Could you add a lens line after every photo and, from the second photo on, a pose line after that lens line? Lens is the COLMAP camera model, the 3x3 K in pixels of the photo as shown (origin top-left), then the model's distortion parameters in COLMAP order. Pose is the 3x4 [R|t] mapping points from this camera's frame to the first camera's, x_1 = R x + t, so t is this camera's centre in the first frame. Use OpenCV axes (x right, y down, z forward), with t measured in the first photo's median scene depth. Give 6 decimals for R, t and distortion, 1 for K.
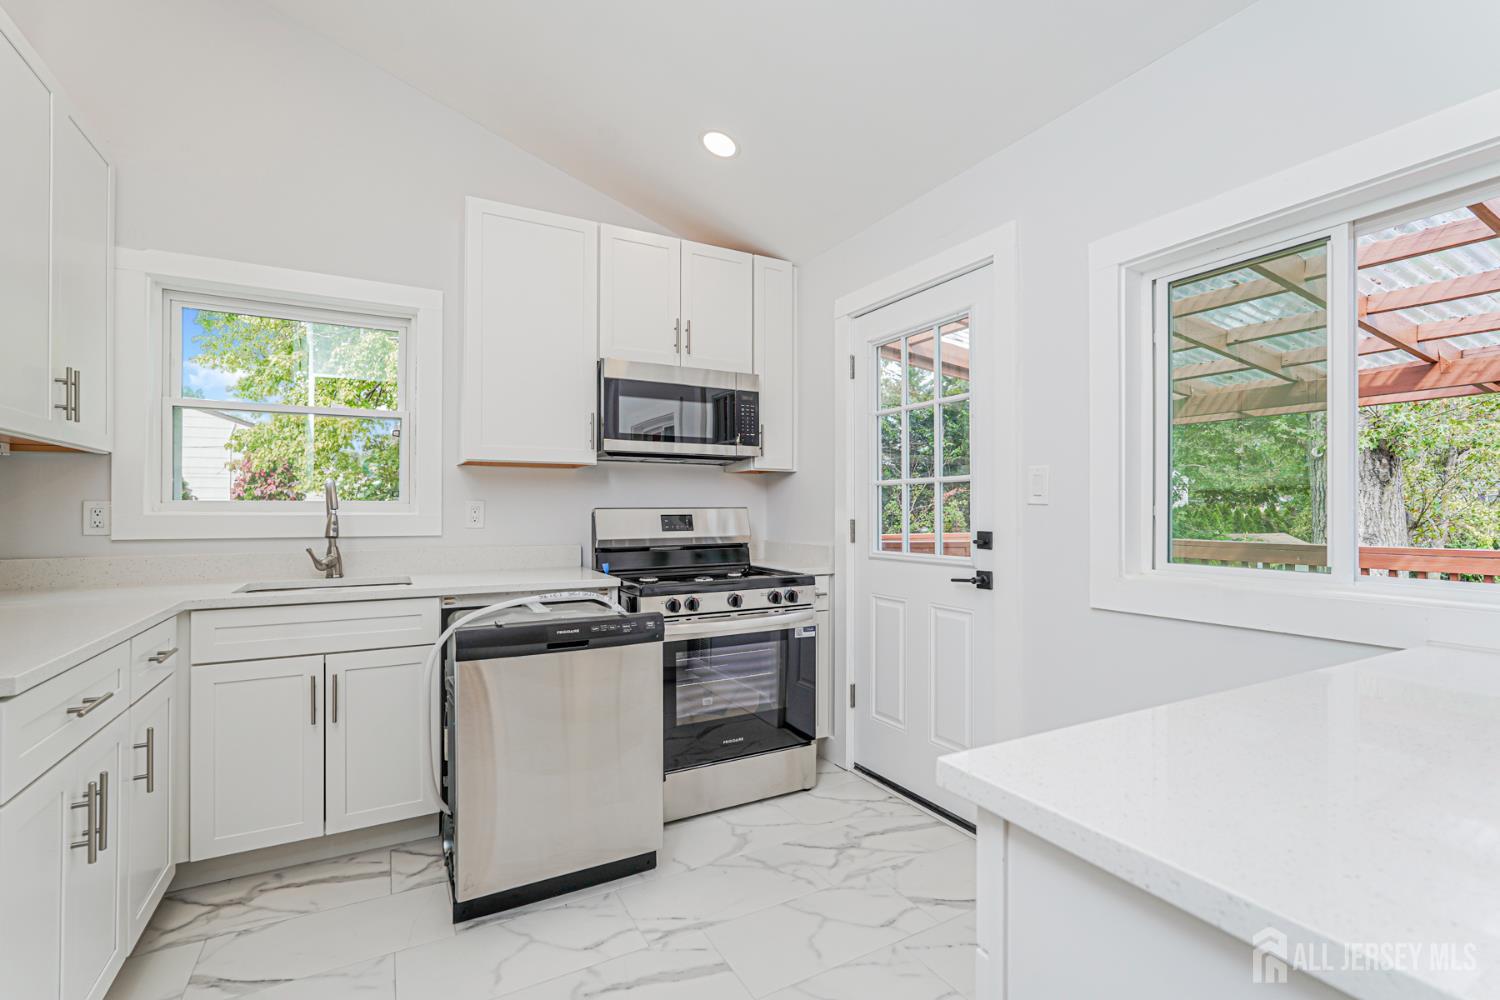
lens RADIAL K [[672.1, 0, 753.1], [0, 672.1, 506.2], [0, 0, 1]] dist [-0.002224, 0.000967]
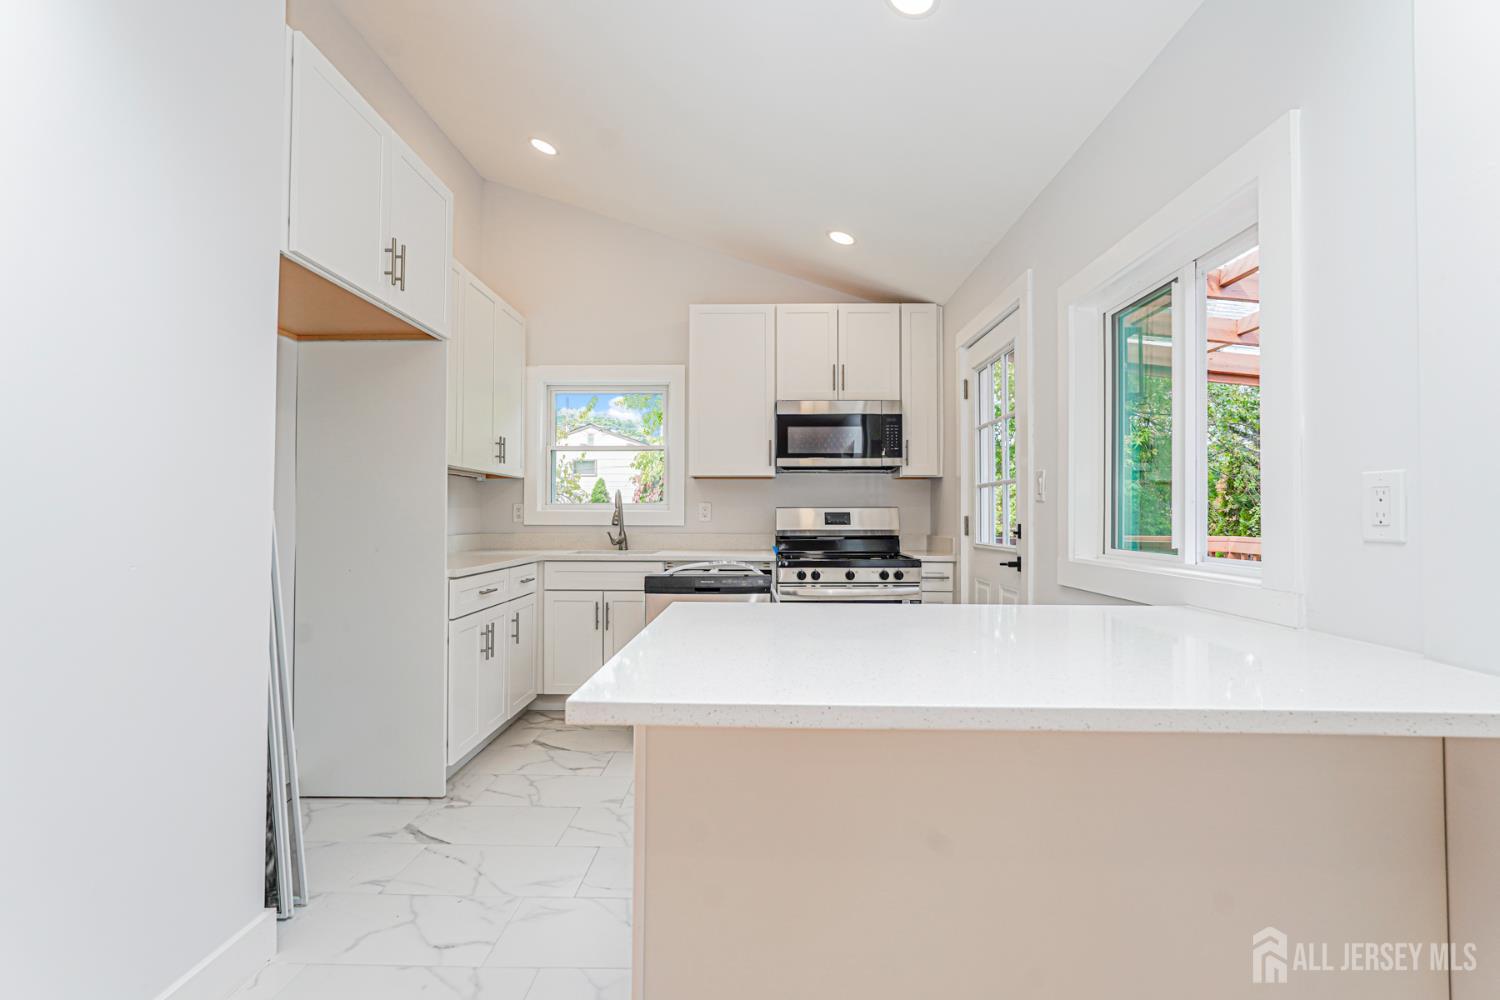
lens RADIAL K [[666.6, 0, 738.5], [0, 666.6, 501.8], [0, 0, 1]] dist [-0.005362, 0.001294]
pose [[0.859083, -0.007658, -0.511778, 0.411704], [0.001170, 0.999915, -0.012999, 0.009230], [0.511834, 0.010569, 0.859019, -0.233066]]
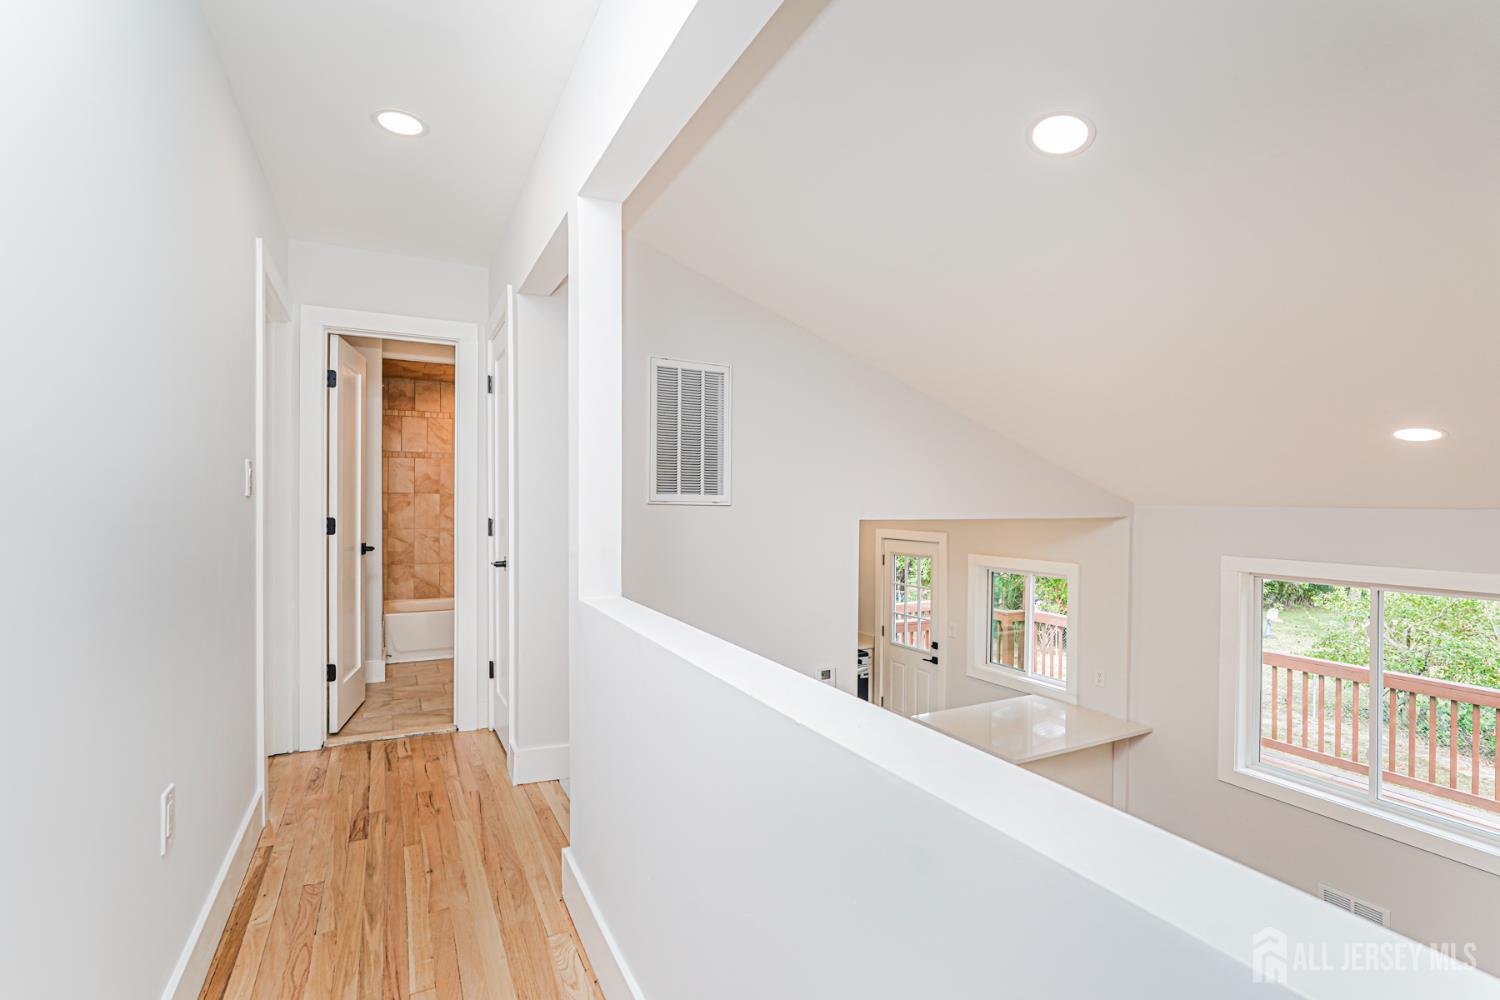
lens RADIAL K [[666.6, 0, 738.5], [0, 666.6, 501.8], [0, 0, 1]] dist [-0.005362, 0.001294]
pose [[0.999857, 0.005971, -0.015836, -0.326823], [-0.005875, 0.999964, 0.006135, -0.431117], [0.015872, -0.006041, 0.999856, -1.351990]]
